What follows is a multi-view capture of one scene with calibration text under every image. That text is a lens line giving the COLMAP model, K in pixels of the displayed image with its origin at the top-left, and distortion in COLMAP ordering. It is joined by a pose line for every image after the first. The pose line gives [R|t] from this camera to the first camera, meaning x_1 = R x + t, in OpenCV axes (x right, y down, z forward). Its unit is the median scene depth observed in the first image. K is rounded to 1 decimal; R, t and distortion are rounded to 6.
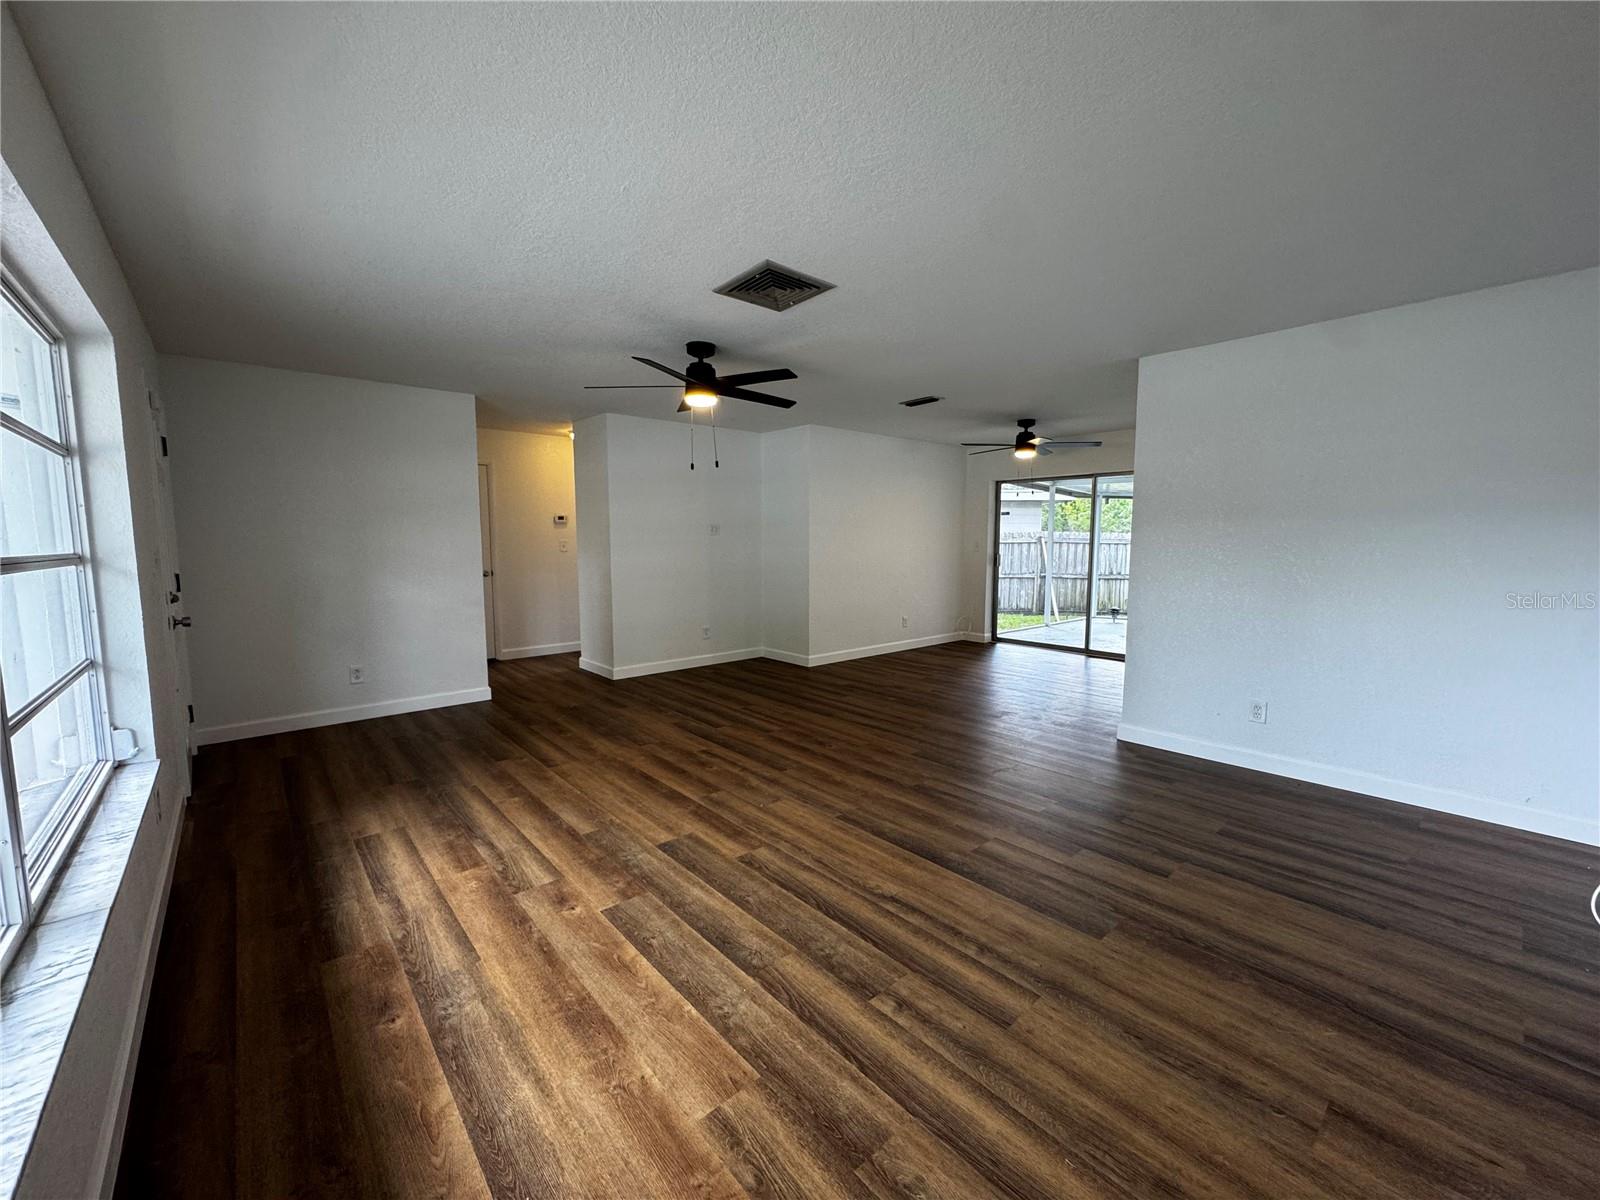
lens RADIAL K [[637.9, 0, 800.0], [0, 637.9, 600.0], [0, 0, 1]] dist [-0.003366, 0.000370]
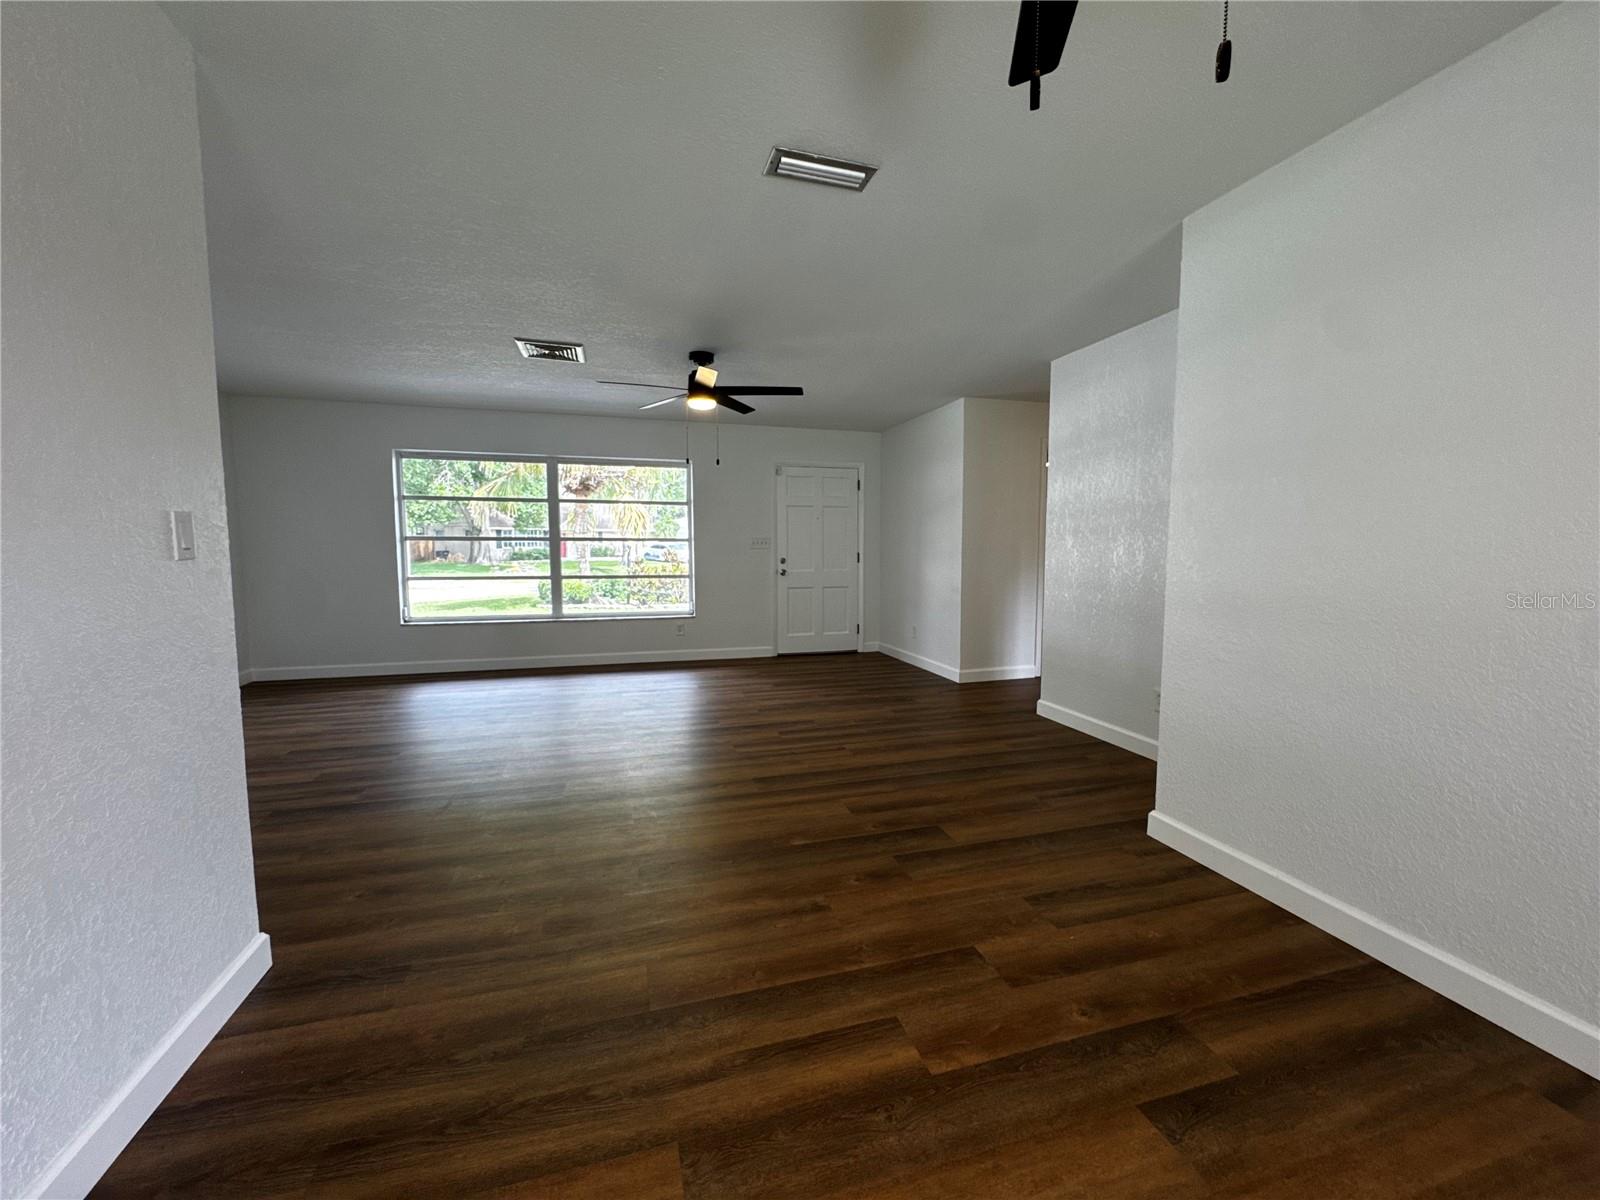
lens RADIAL K [[637.9, 0, 800.0], [0, 637.9, 600.0], [0, 0, 1]] dist [-0.003366, 0.000370]
pose [[-0.422211, 0.078775, -0.903068, 0.789973], [-0.088716, 0.987844, 0.127648, -0.127213], [0.902146, 0.134011, -0.410090, 1.616610]]
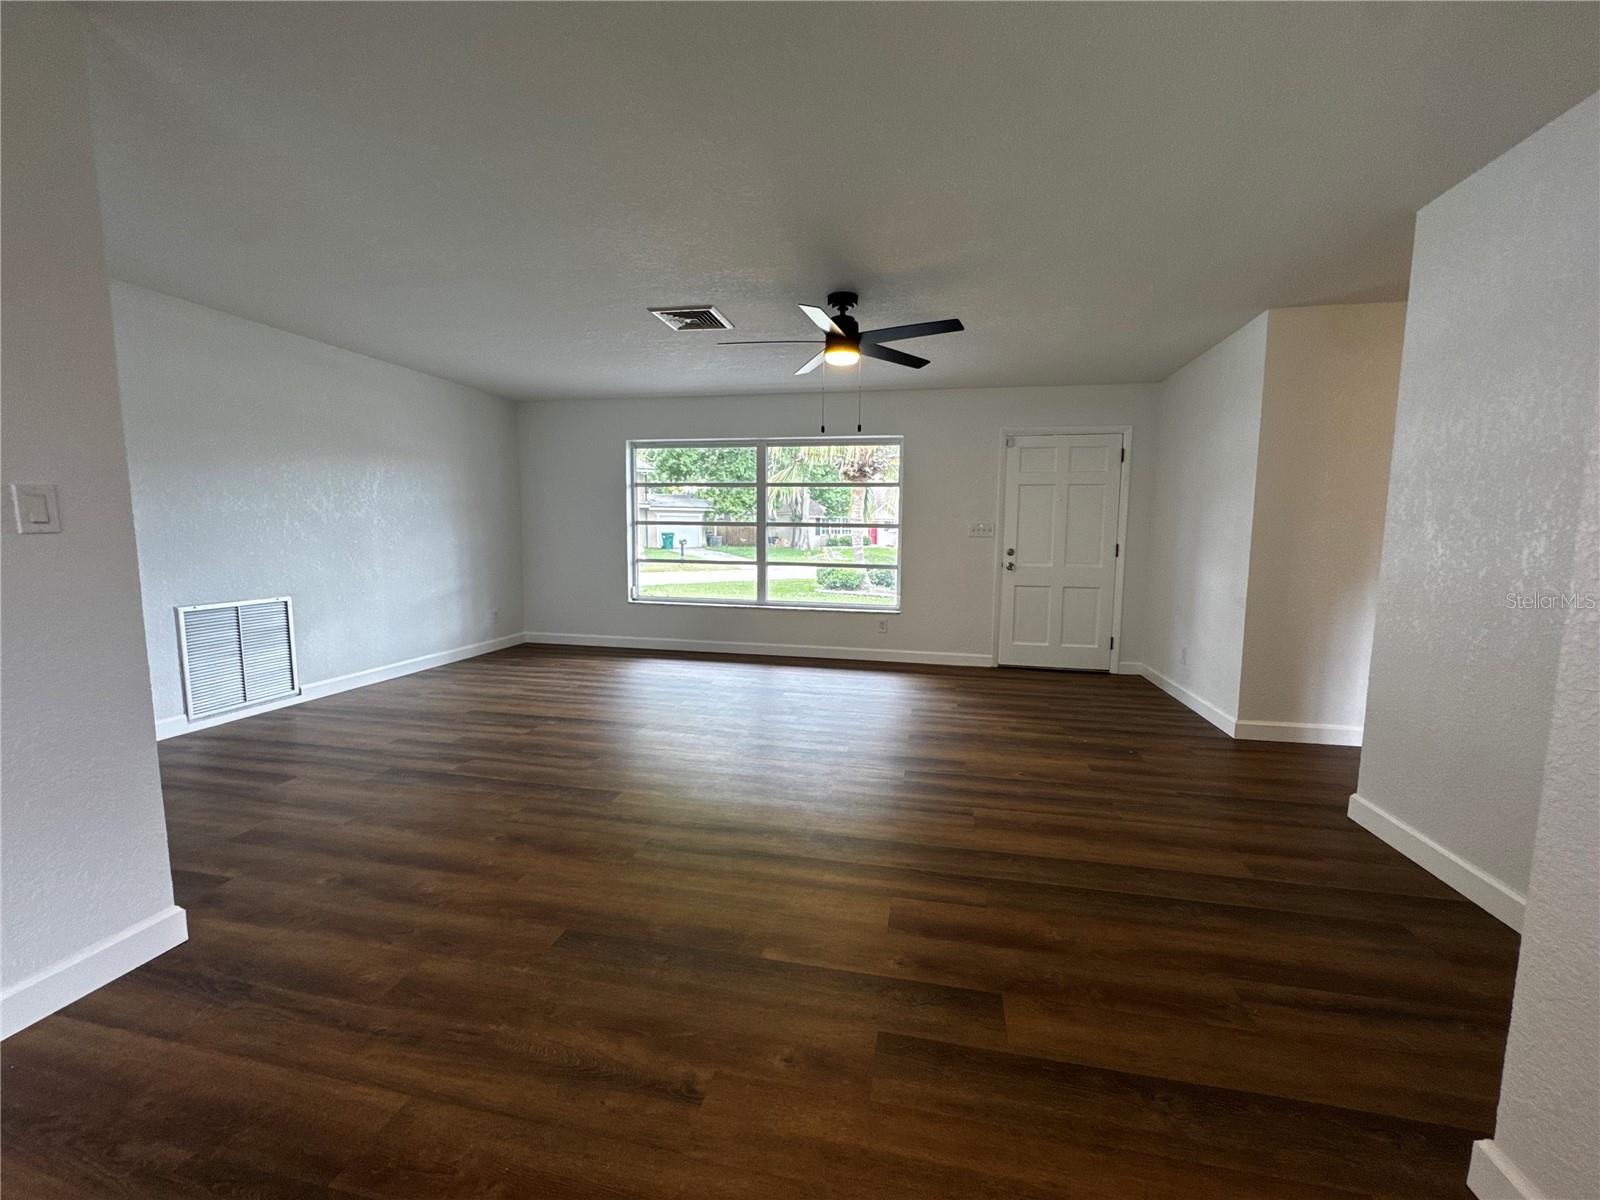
lens RADIAL K [[637.9, 0, 800.0], [0, 637.9, 600.0], [0, 0, 1]] dist [-0.003366, 0.000370]
pose [[-0.800733, 0.056202, -0.596379, 0.450172], [-0.068460, 0.980480, 0.184317, -0.132092], [0.595097, 0.188417, -0.781255, 1.702102]]
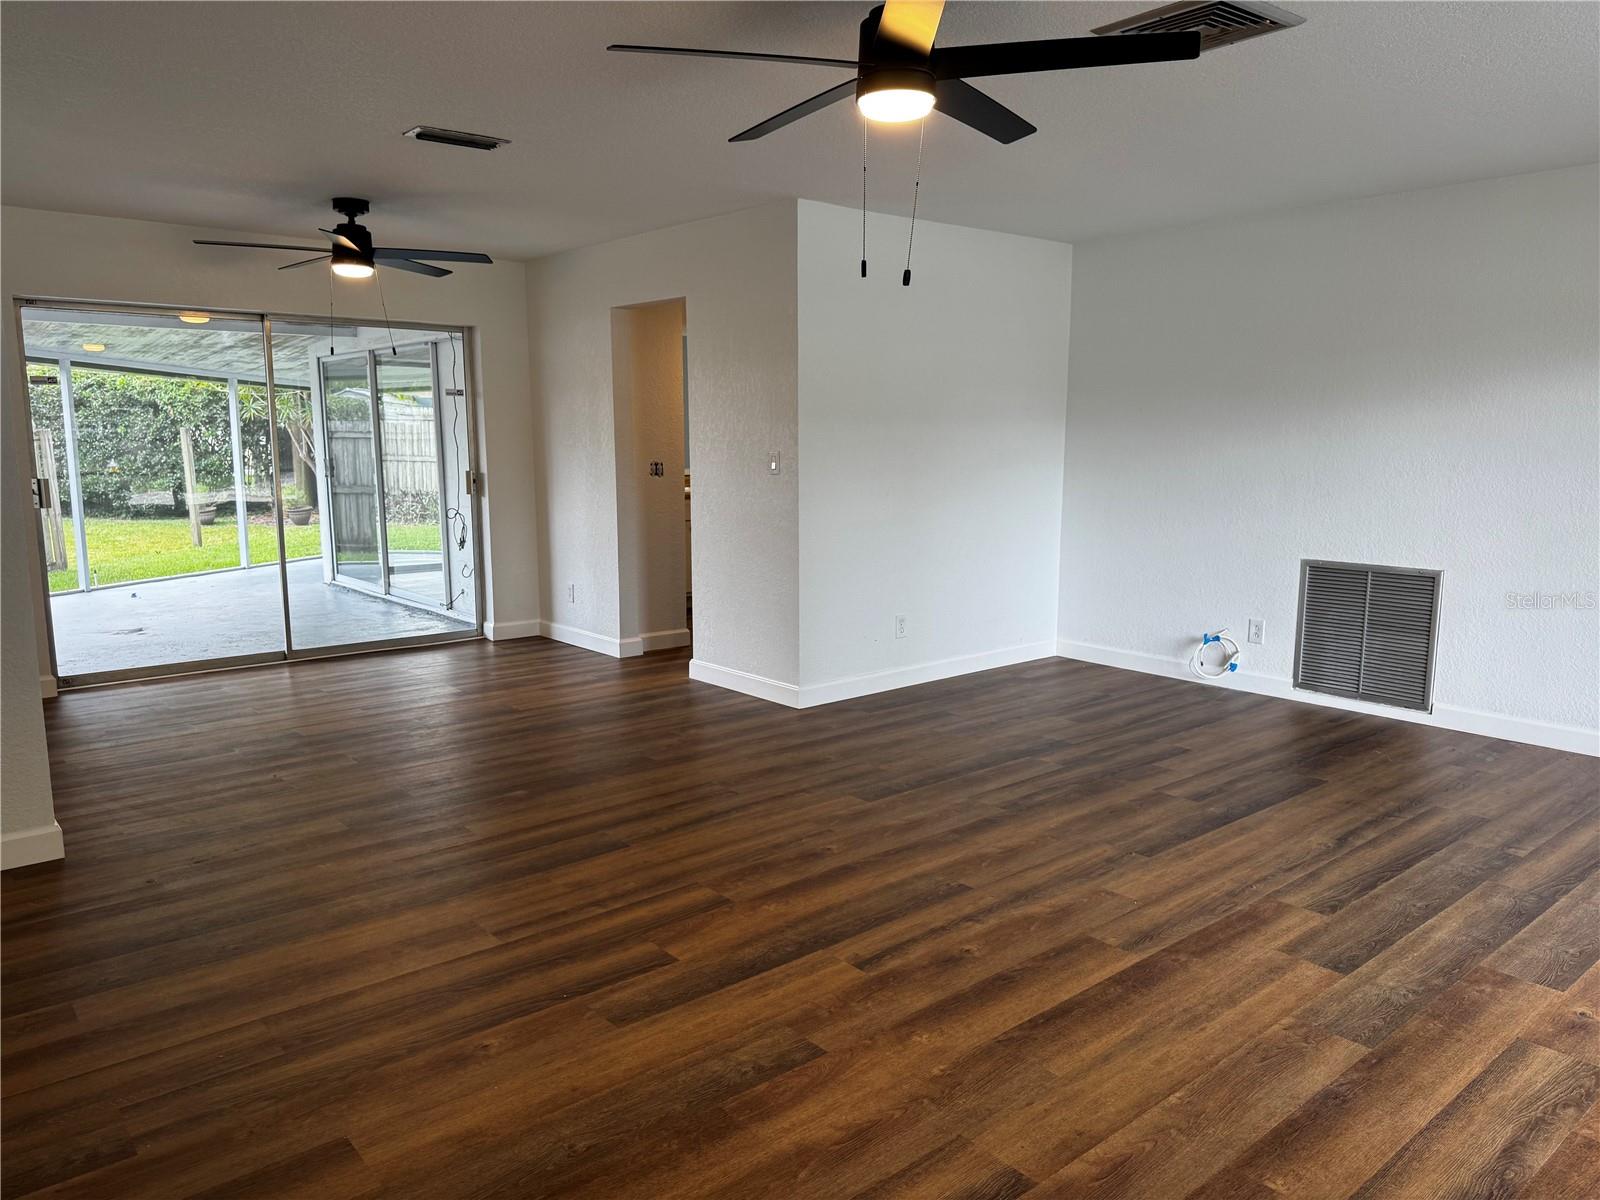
lens RADIAL K [[1124.7, 0, 801.5], [0, 1124.7, 608.3], [0, 0, 1]] dist [0.045746, -0.055284]
pose [[0.019535, -0.155228, 0.987685, -0.880369], [0.095974, 0.983603, 0.152689, -0.113511], [-0.995192, 0.091810, 0.034113, 1.034185]]
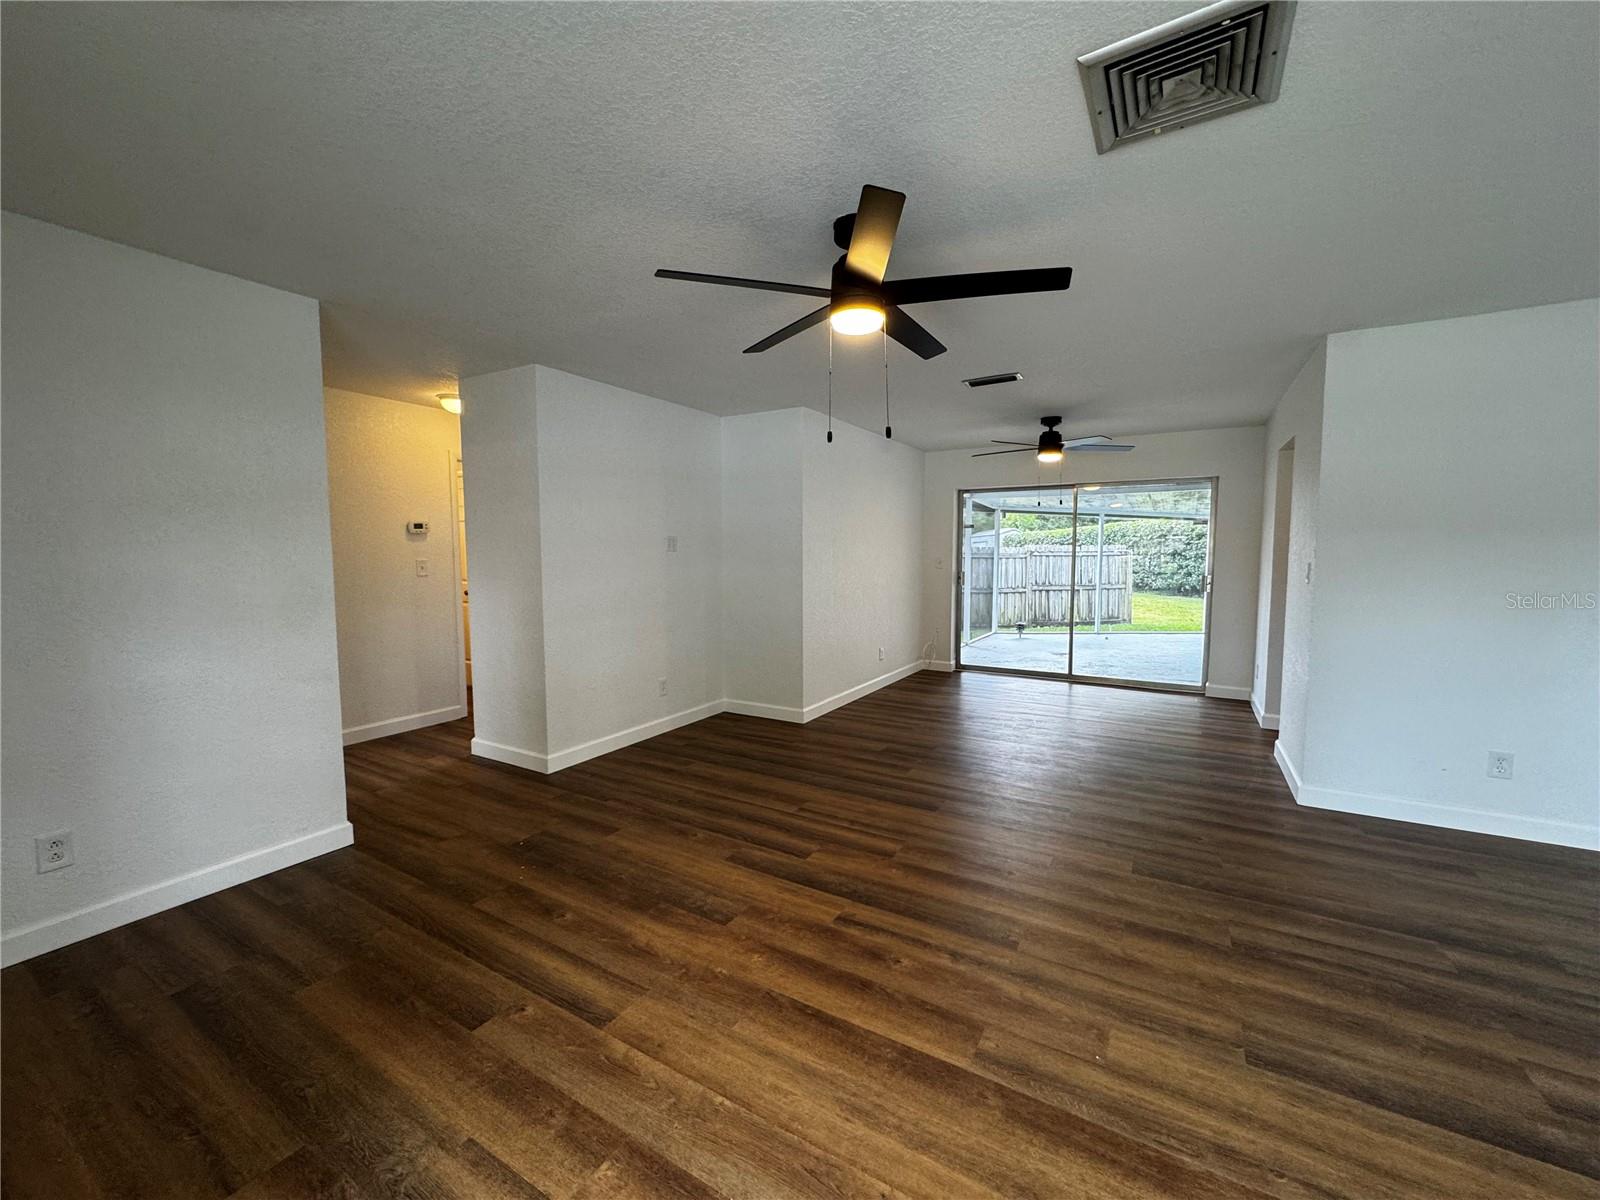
lens RADIAL K [[637.9, 0, 800.0], [0, 637.9, 600.0], [0, 0, 1]] dist [-0.003366, 0.000370]
pose [[0.951633, -0.024902, 0.306227, -0.376754], [0.031320, 0.999380, -0.016061, -0.052576], [-0.305637, 0.024875, 0.951823, 0.460630]]
